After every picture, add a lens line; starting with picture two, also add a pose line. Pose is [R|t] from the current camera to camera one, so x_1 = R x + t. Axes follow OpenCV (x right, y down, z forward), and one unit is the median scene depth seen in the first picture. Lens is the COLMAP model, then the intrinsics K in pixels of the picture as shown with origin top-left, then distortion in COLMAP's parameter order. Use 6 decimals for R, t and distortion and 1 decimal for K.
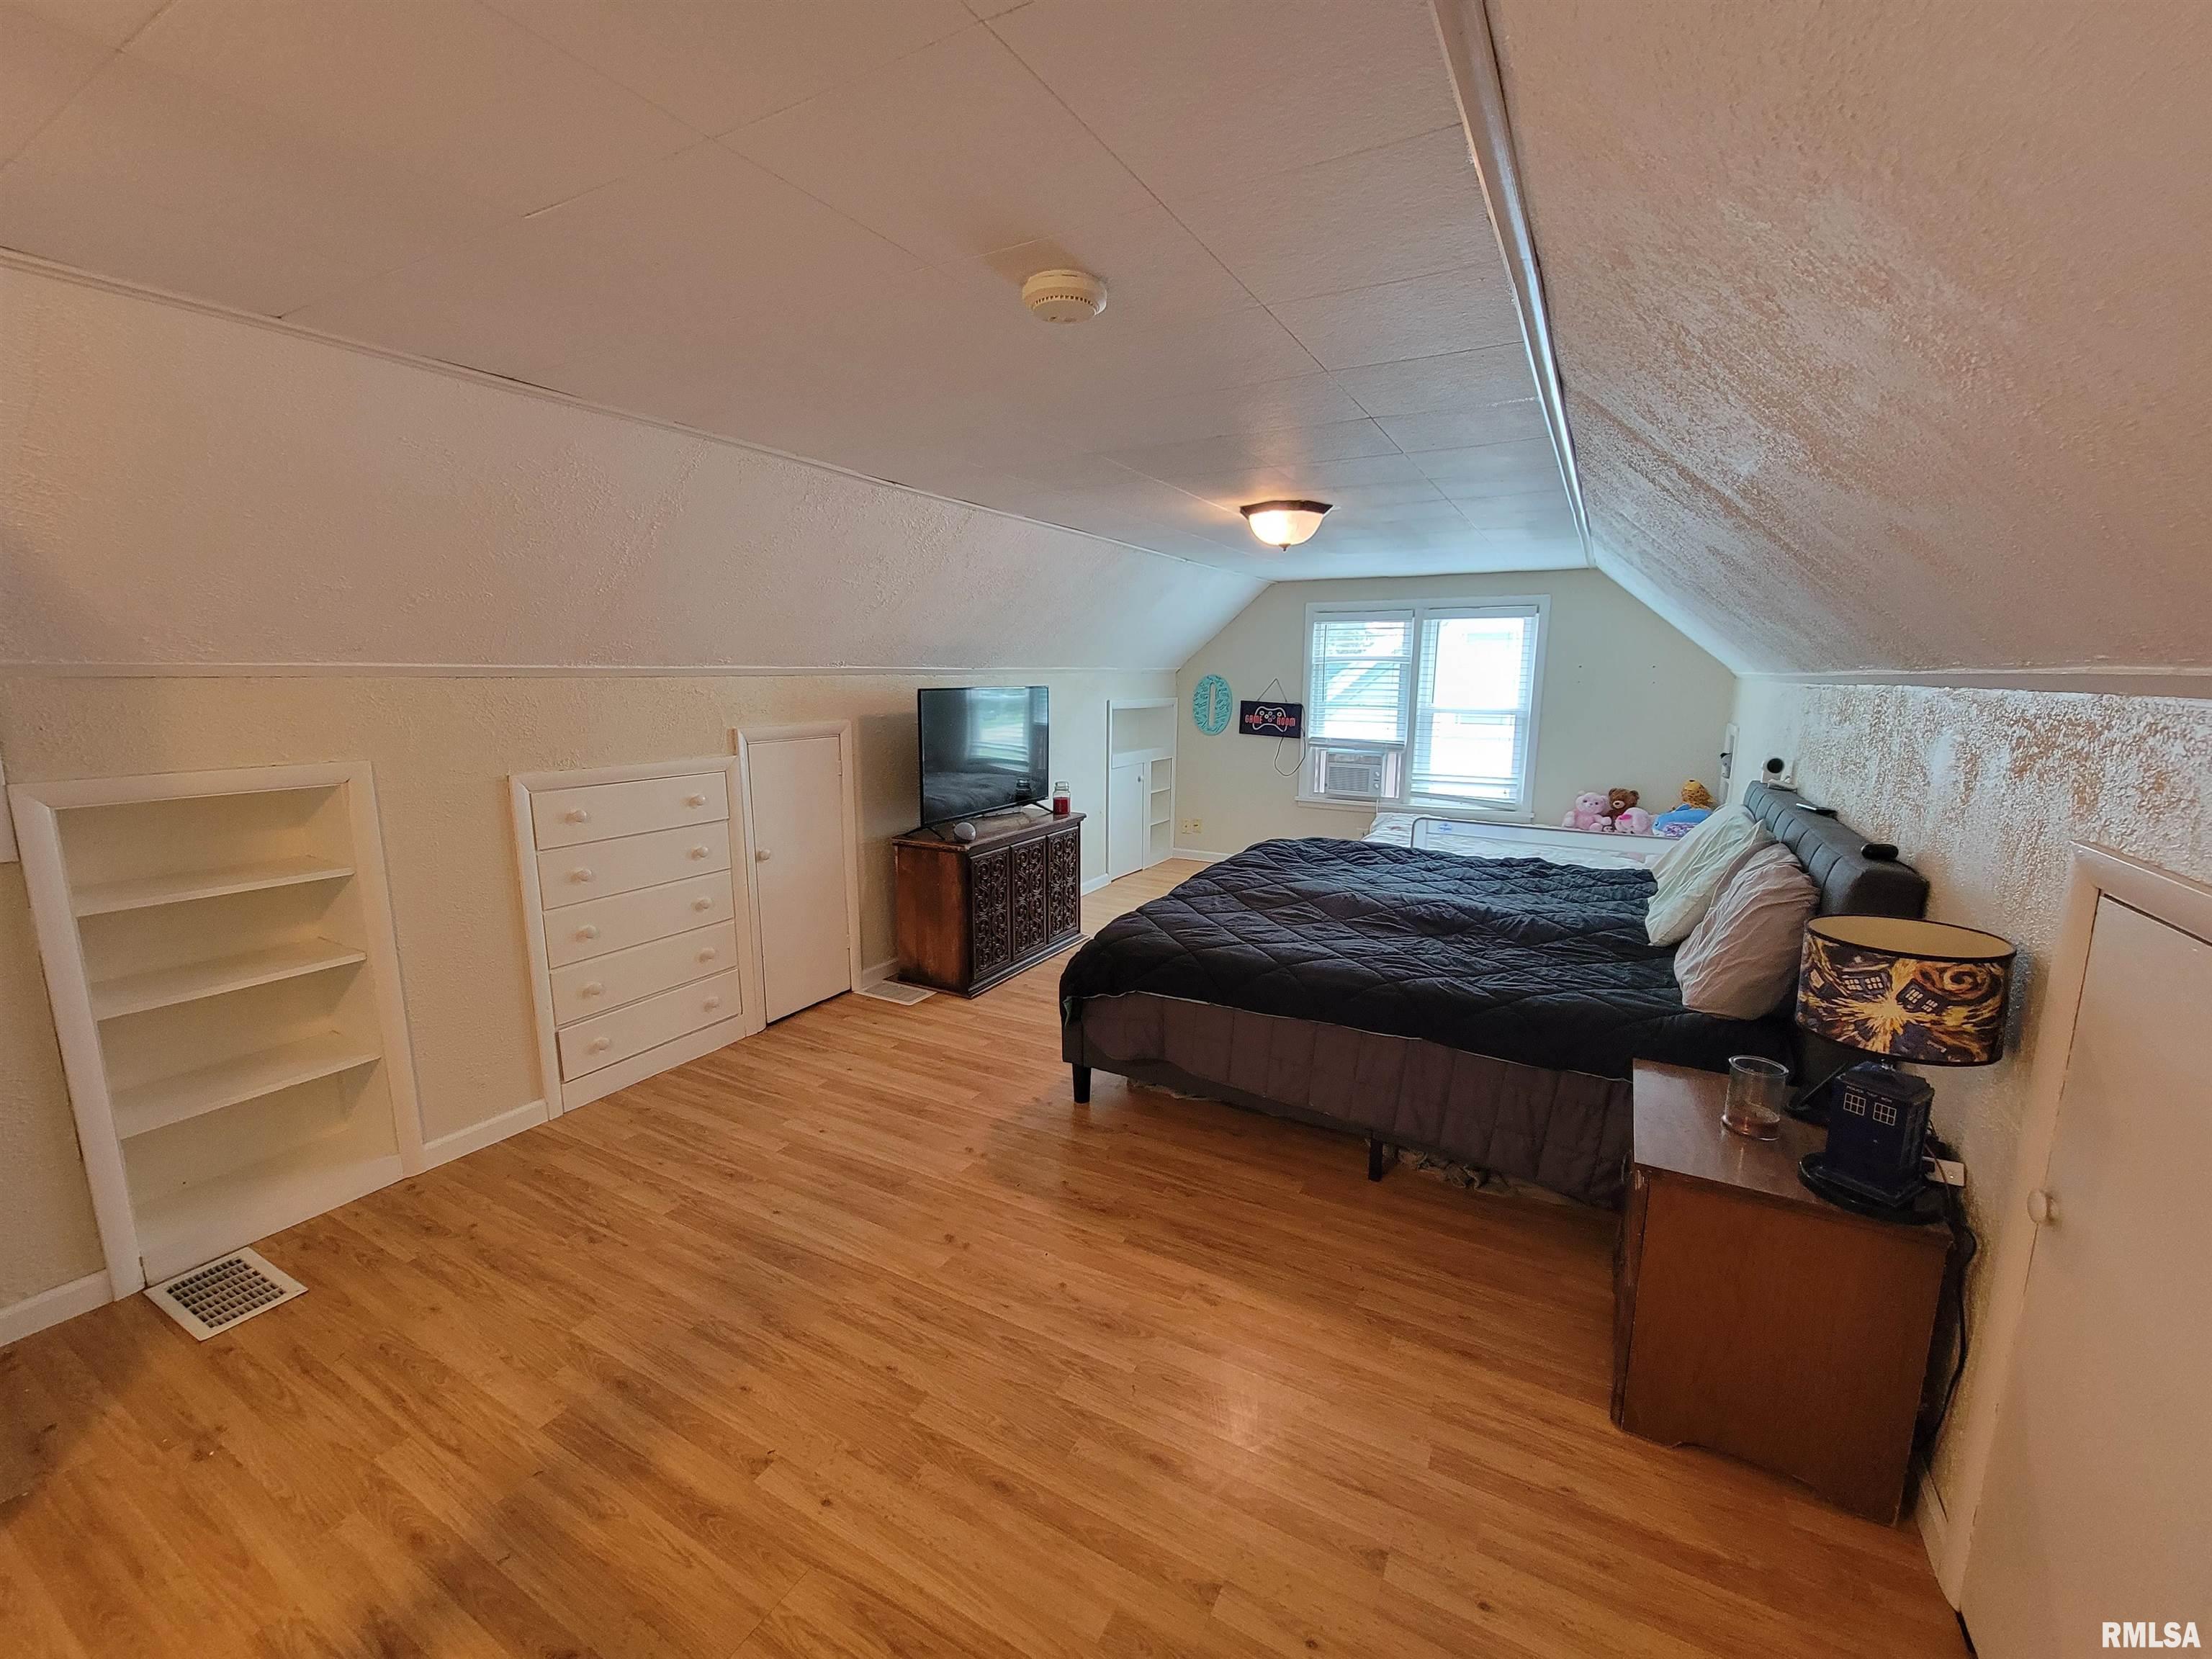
lens RADIAL K [[904.2, 0, 1106.1], [0, 904.2, 828.7], [0, 0, 1]] dist [-0.000207, -0.000186]
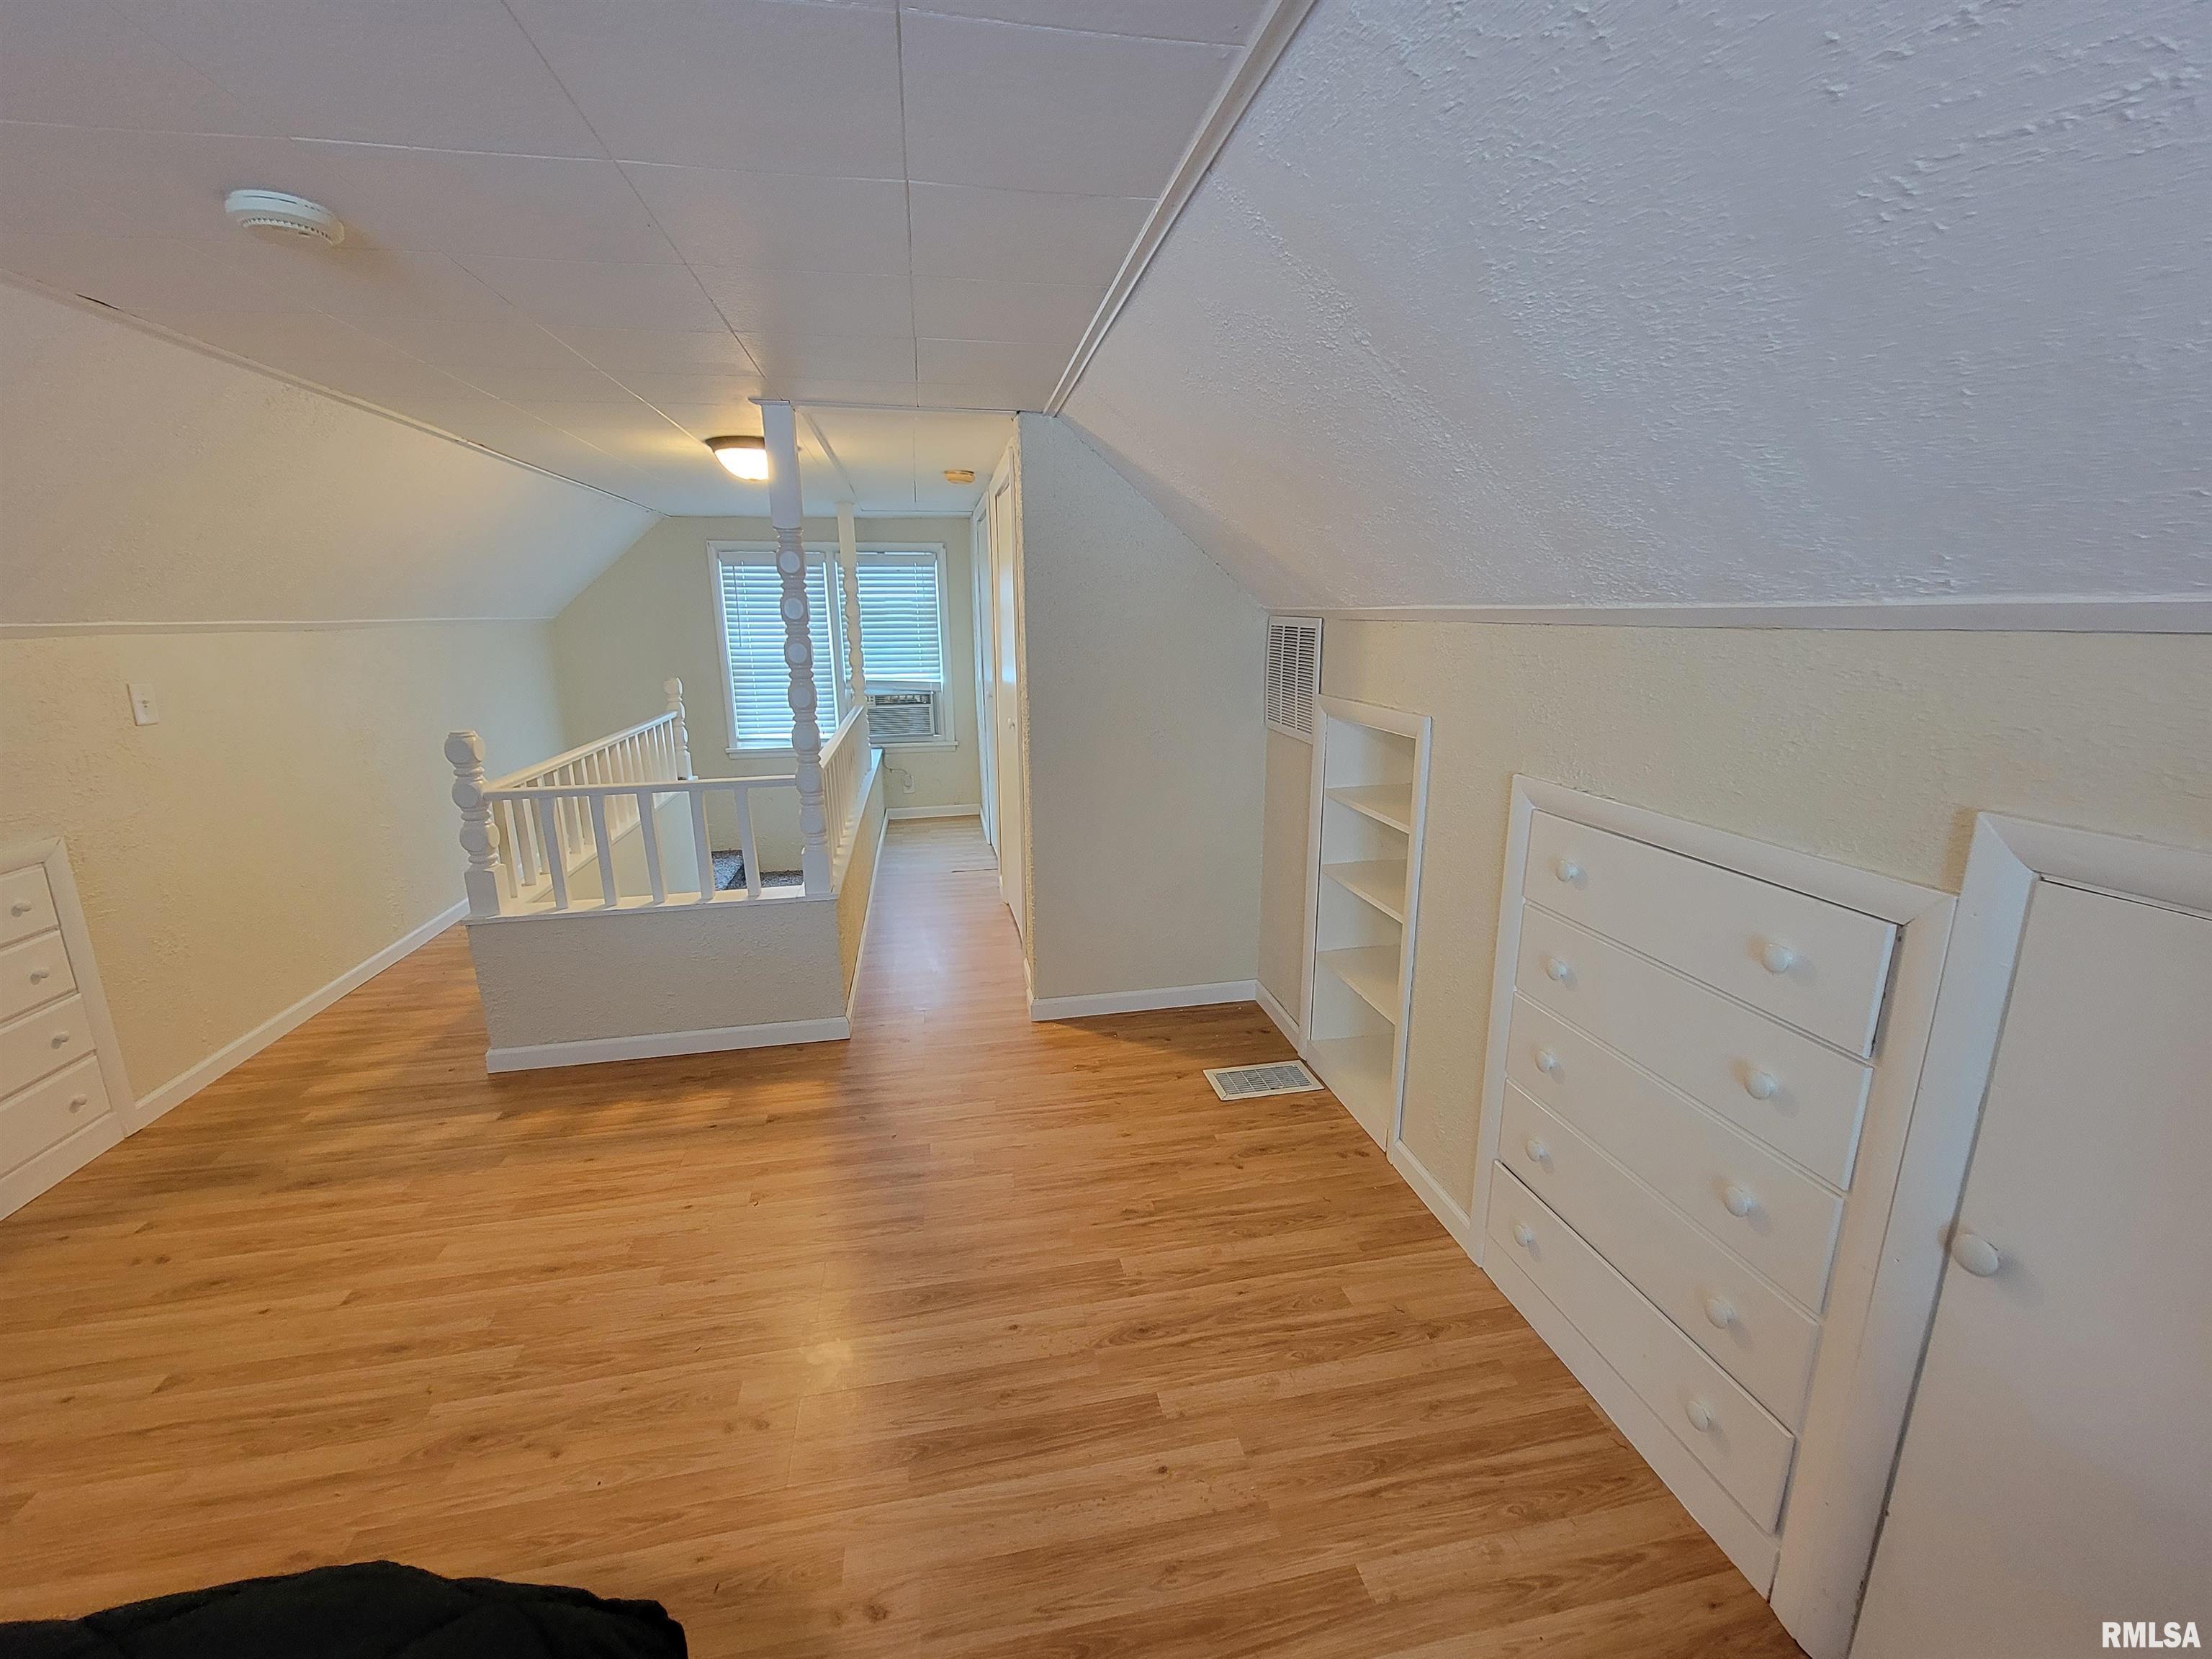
lens RADIAL K [[904.2, 0, 1108.0], [0, 904.2, 830.3], [0, 0, 1]] dist [-0.000207, -0.000186]
pose [[-0.762617, 0.153978, -0.628257, -0.006647], [-0.103811, 0.929531, 0.353828, -0.283447], [0.638466, 0.335055, -0.692892, 1.622200]]
